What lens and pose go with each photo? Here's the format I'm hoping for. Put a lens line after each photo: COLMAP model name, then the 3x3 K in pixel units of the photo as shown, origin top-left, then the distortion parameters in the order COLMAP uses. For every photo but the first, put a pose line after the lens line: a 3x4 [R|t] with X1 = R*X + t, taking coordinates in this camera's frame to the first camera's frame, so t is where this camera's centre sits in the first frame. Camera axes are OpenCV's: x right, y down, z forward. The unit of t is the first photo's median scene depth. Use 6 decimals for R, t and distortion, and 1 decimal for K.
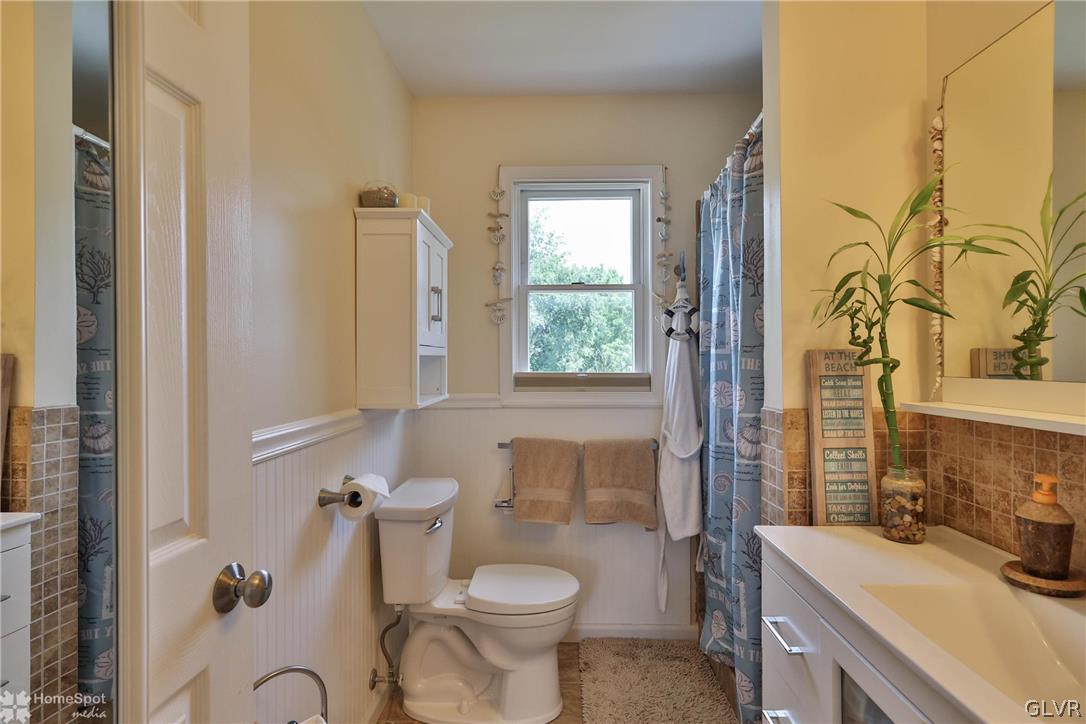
lens RADIAL K [[543.7, 0, 543.0], [0, 543.7, 362.0], [0, 0, 1]] dist [-0.005070, -0.000214]
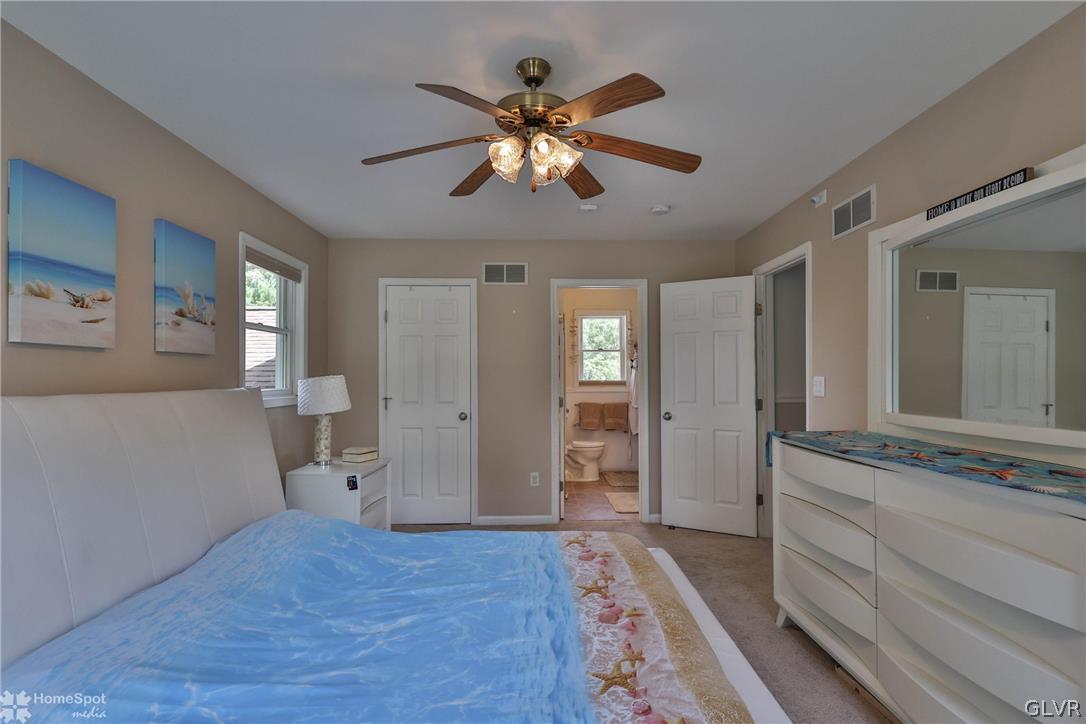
lens RADIAL K [[543.7, 0, 543.0], [0, 543.7, 362.0], [0, 0, 1]] dist [-0.005070, -0.000214]
pose [[0.999283, 0.002953, 0.037737, -0.360934], [-0.001958, 0.999650, -0.026365, -0.001962], [-0.037801, 0.026272, 0.998940, -1.923413]]
